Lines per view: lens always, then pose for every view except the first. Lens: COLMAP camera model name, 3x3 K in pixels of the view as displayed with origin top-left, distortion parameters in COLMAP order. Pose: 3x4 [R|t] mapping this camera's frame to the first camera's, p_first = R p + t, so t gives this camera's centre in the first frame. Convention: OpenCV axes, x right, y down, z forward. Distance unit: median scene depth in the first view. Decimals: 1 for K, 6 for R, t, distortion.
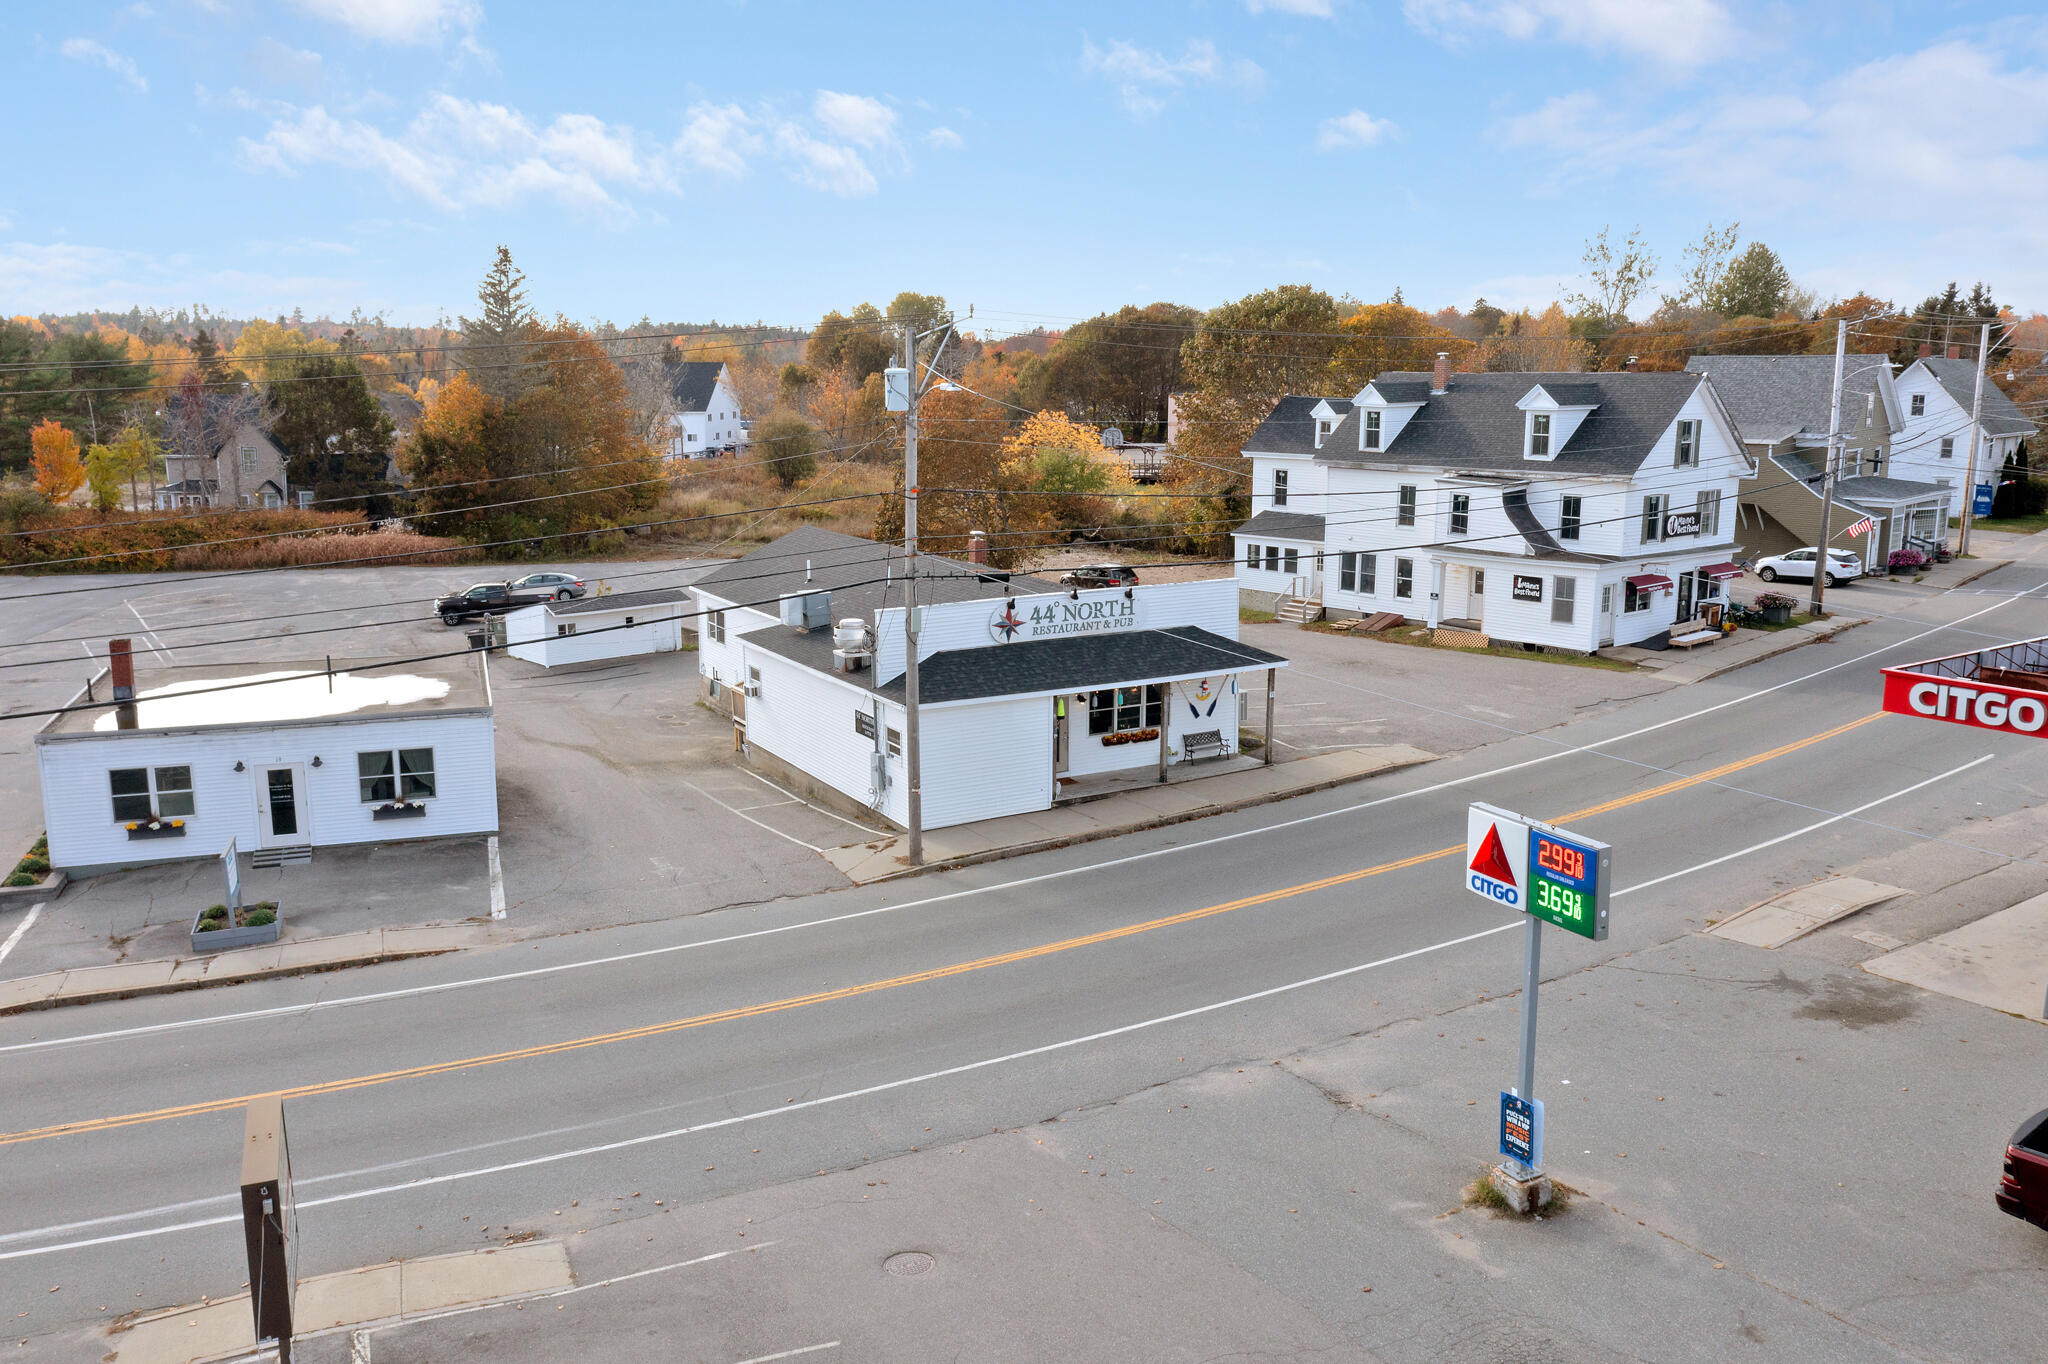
lens RADIAL K [[1645.6, 0, 1010.2], [0, 1645.6, 683.3], [0, 0, 1]] dist [-0.008300, 0.002799]
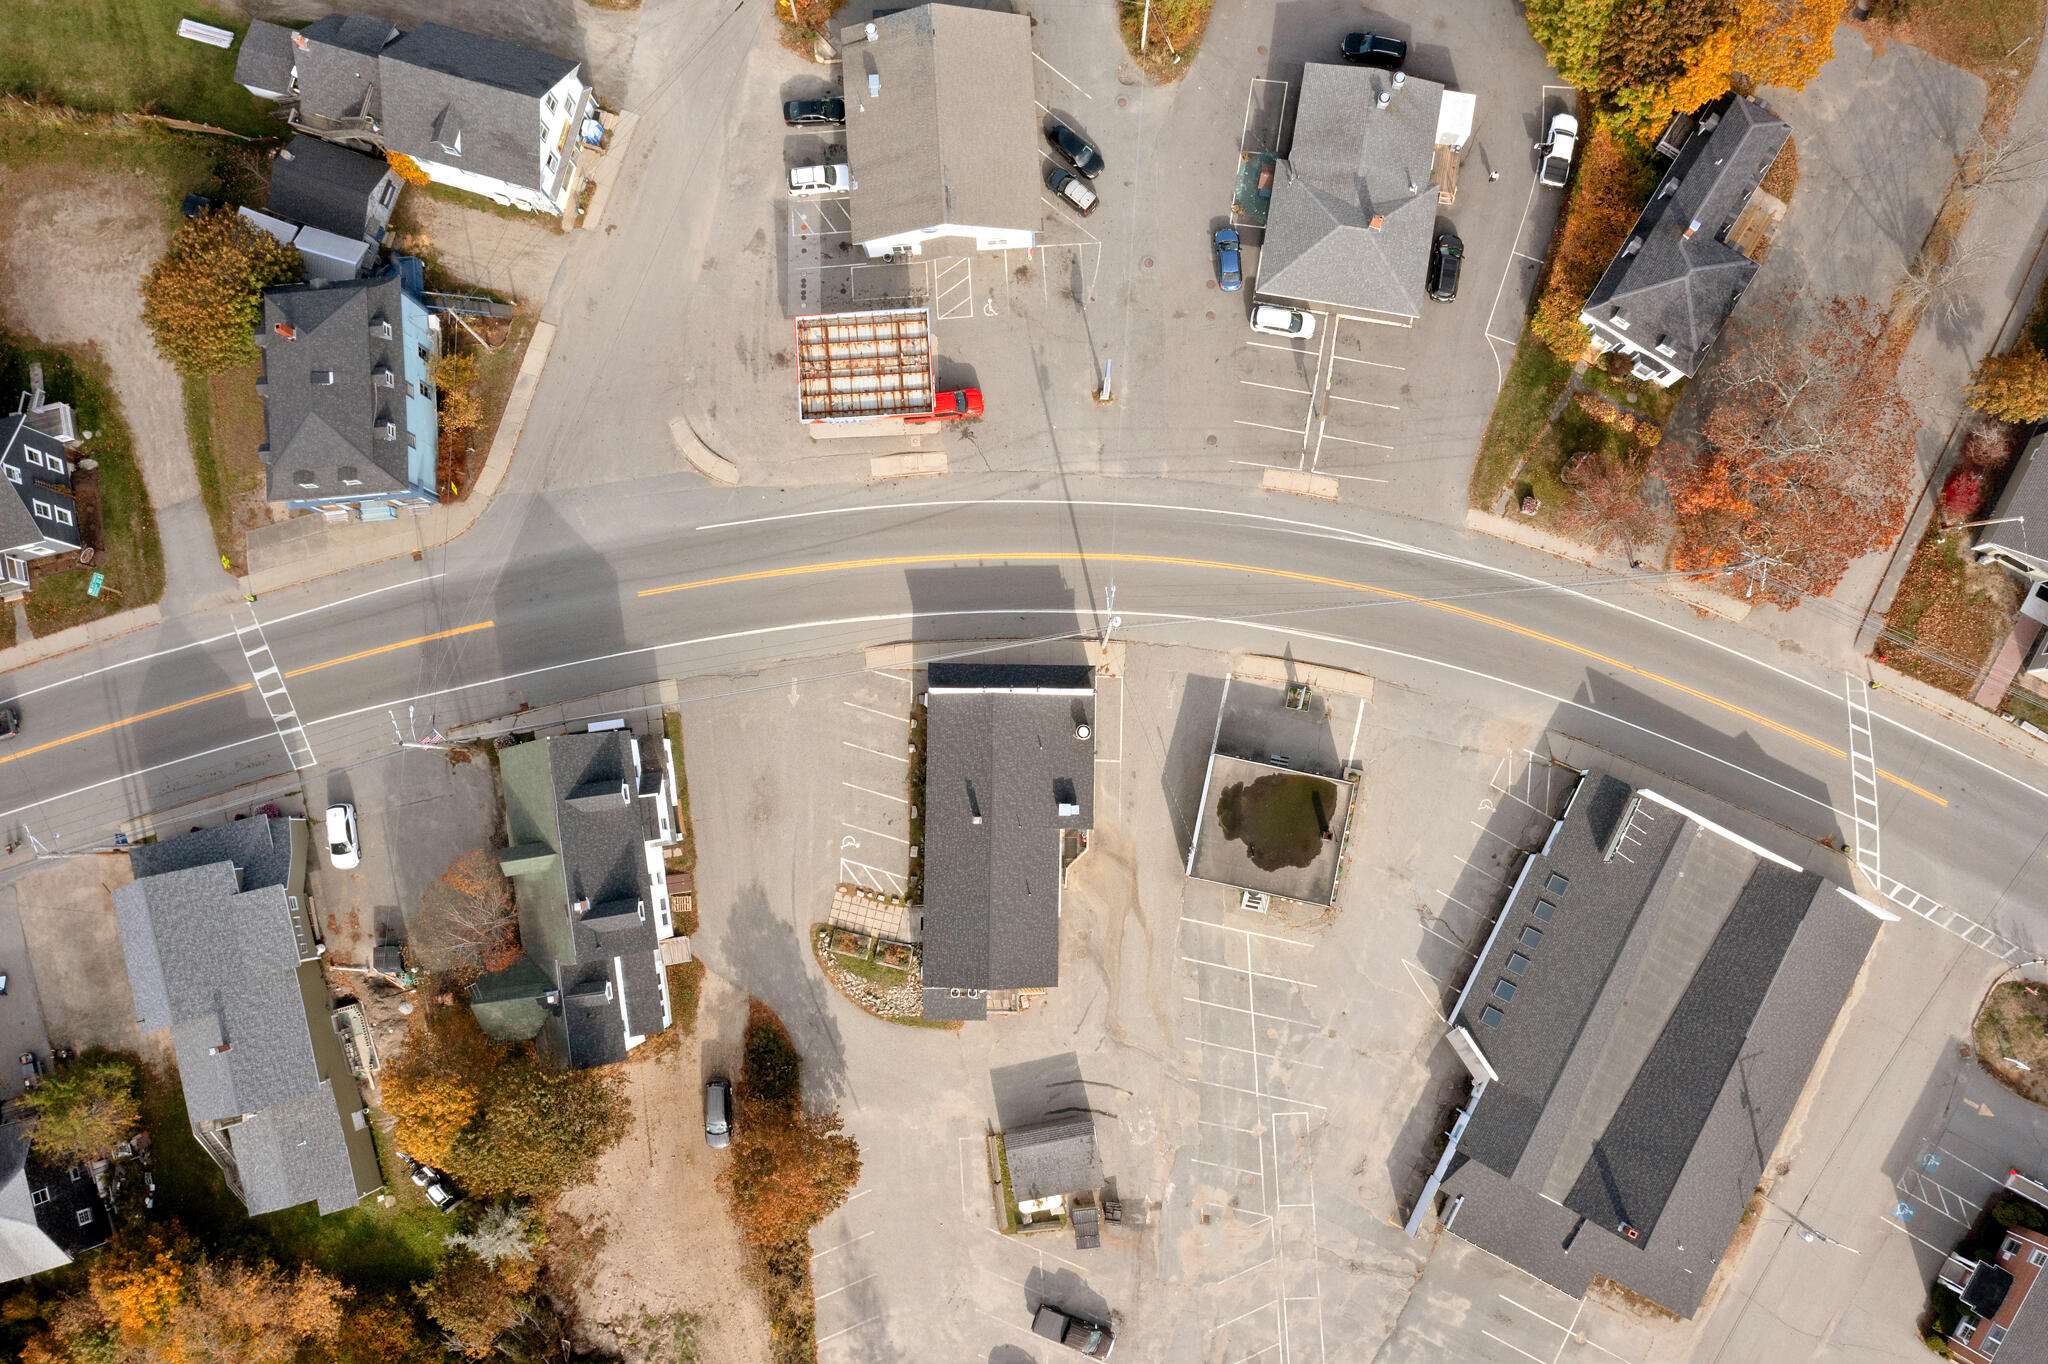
lens RADIAL K [[1616.8, 0, 1035.6], [0, 1616.8, 686.0], [0, 0, 1]] dist [-0.007896, -0.003903]
pose [[-0.859353, -0.508399, 0.055161, -0.131875], [0.114493, -0.086149, 0.989682, -2.498997], [-0.498401, 0.856802, 0.132241, 0.620573]]
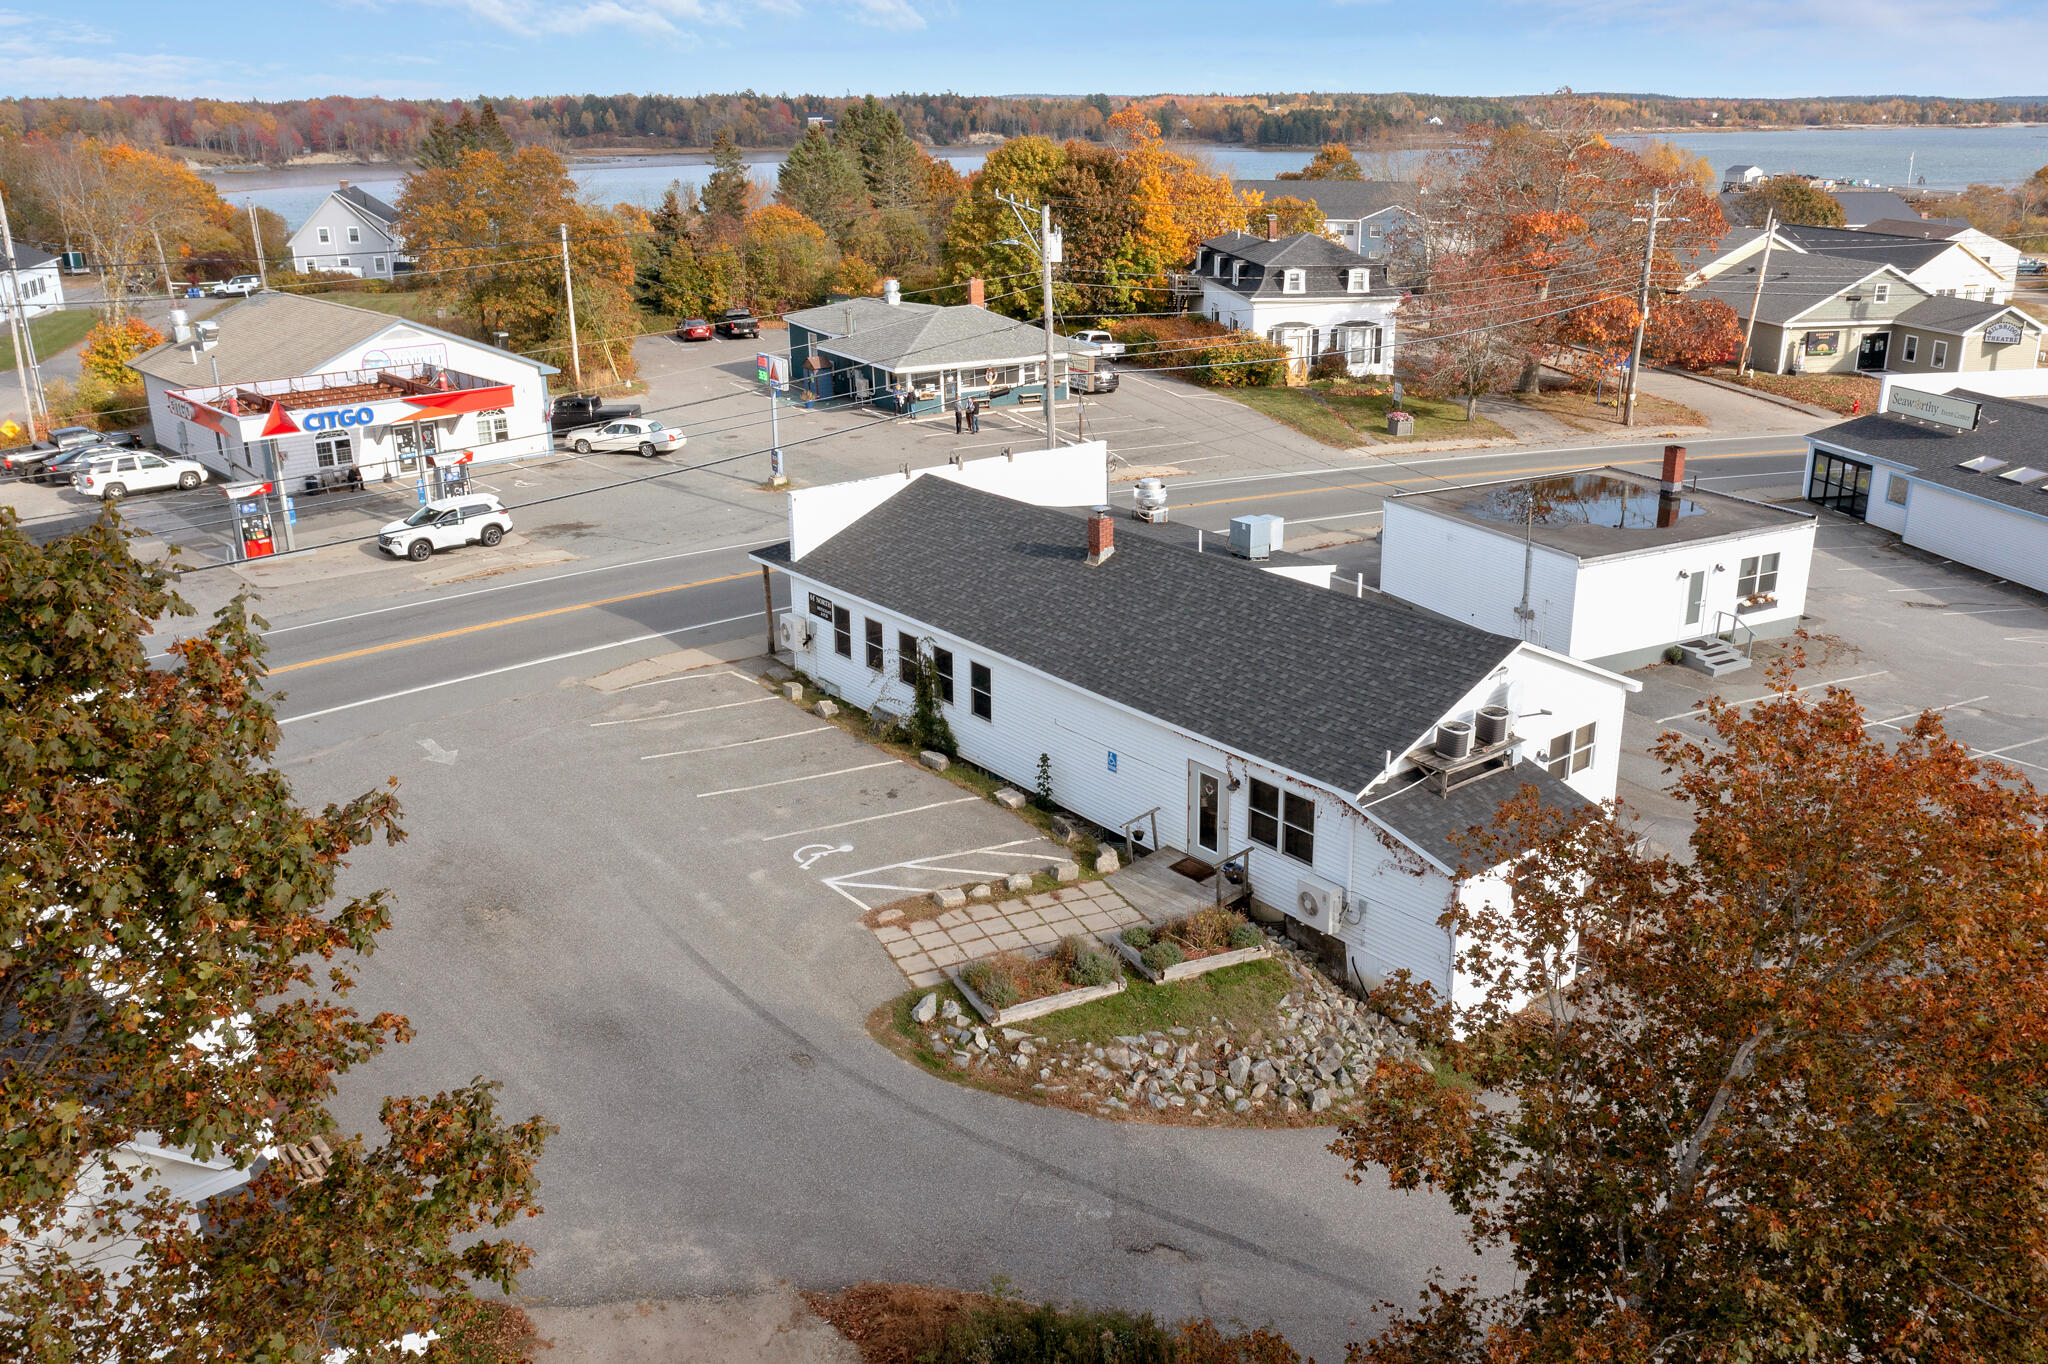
lens RADIAL K [[1628.0, 0, 1045.5], [0, 1628.0, 662.0], [0, 0, 1]] dist [-0.012744, 0.001039]
pose [[-0.988245, 0.053903, -0.143058, 0.136288], [-0.024841, 0.866720, 0.498176, -0.468800], [0.150845, 0.495874, -0.855193, 1.943696]]
